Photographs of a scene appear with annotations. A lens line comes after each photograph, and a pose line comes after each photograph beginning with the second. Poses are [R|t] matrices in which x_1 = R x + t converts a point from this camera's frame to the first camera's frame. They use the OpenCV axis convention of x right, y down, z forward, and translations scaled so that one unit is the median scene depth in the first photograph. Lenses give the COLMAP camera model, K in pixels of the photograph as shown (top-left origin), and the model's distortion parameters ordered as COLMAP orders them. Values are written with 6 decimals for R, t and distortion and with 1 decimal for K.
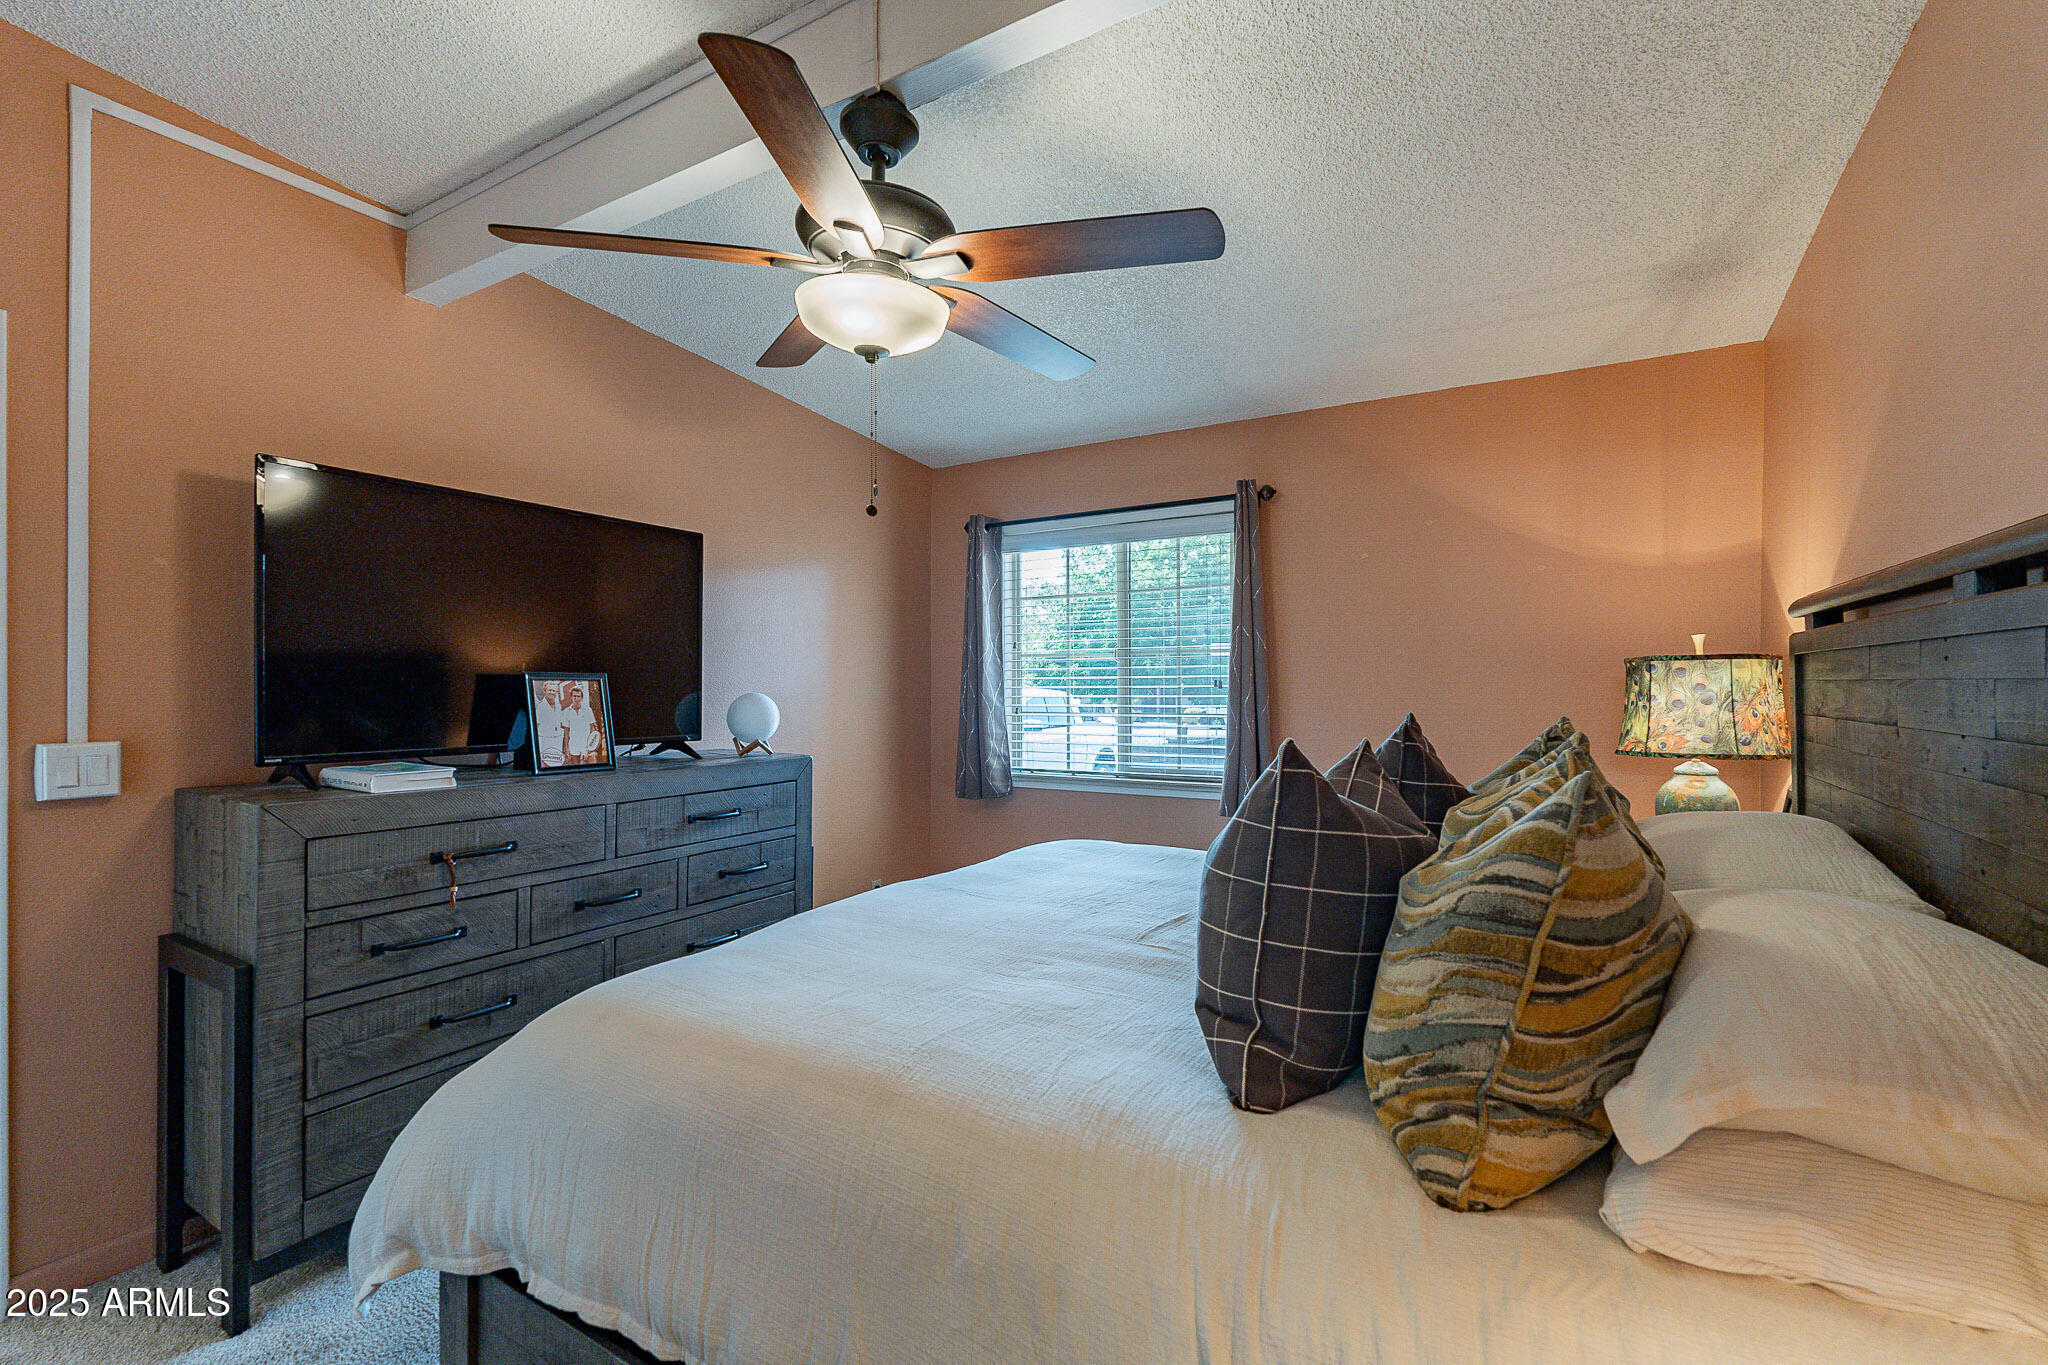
lens RADIAL K [[892.2, 0, 1024.3], [0, 892.2, 684.4], [0, 0, 1]] dist [-0.004641, 0.000722]
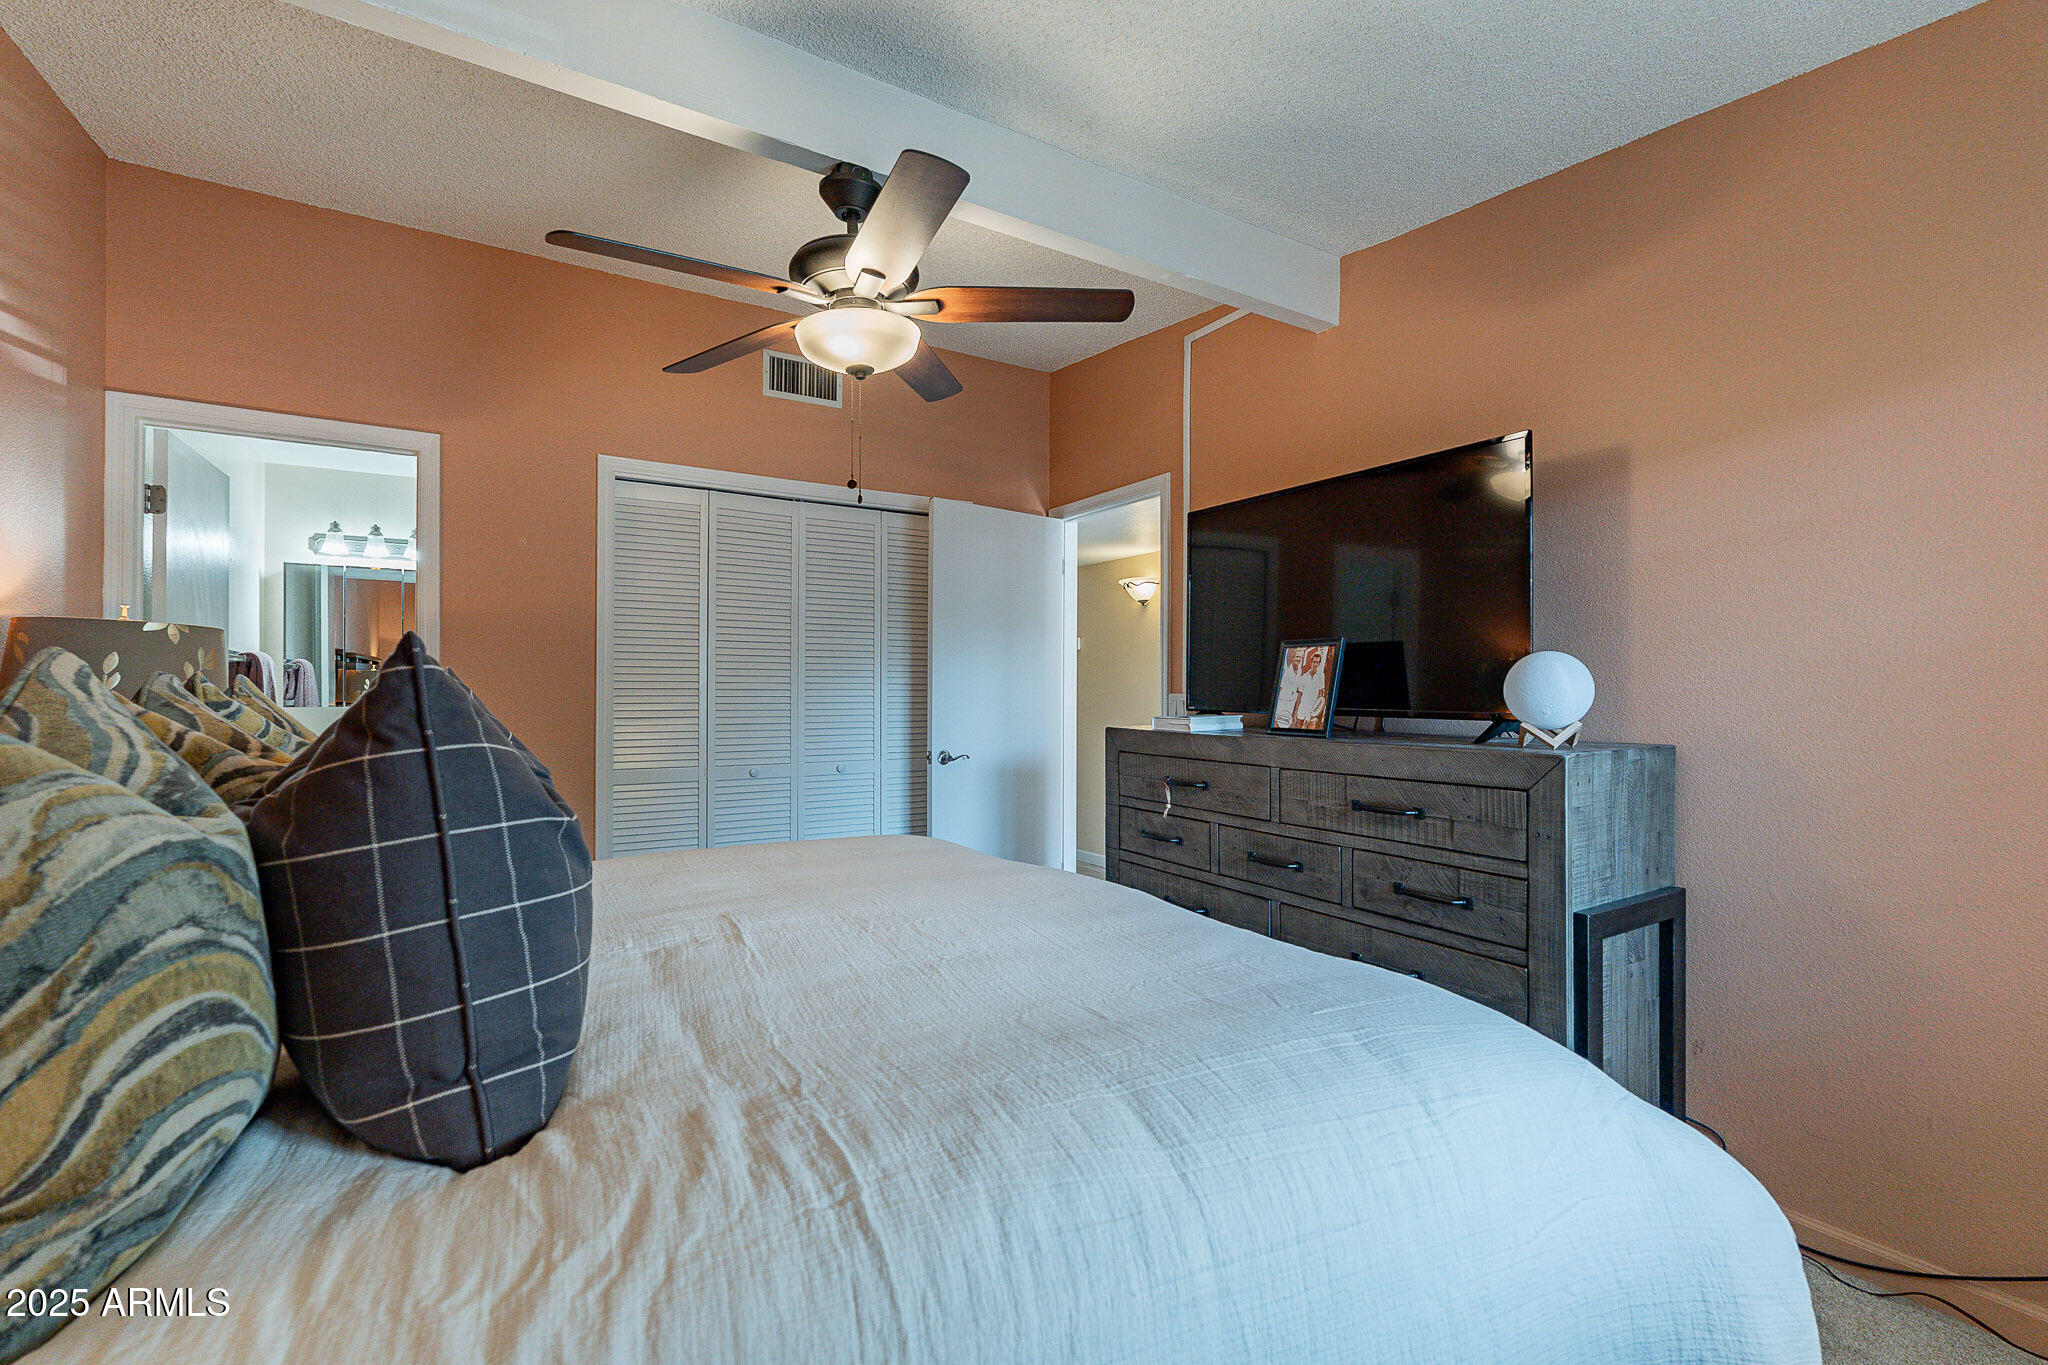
lens RADIAL K [[892.2, 0, 1026.6], [0, 892.2, 684.3], [0, 0, 1]] dist [-0.004641, 0.000722]
pose [[-0.464253, -0.005230, -0.885687, 0.544783], [0.003661, 0.999963, -0.007824, 0.045963], [0.885695, -0.006875, -0.464217, 1.191567]]
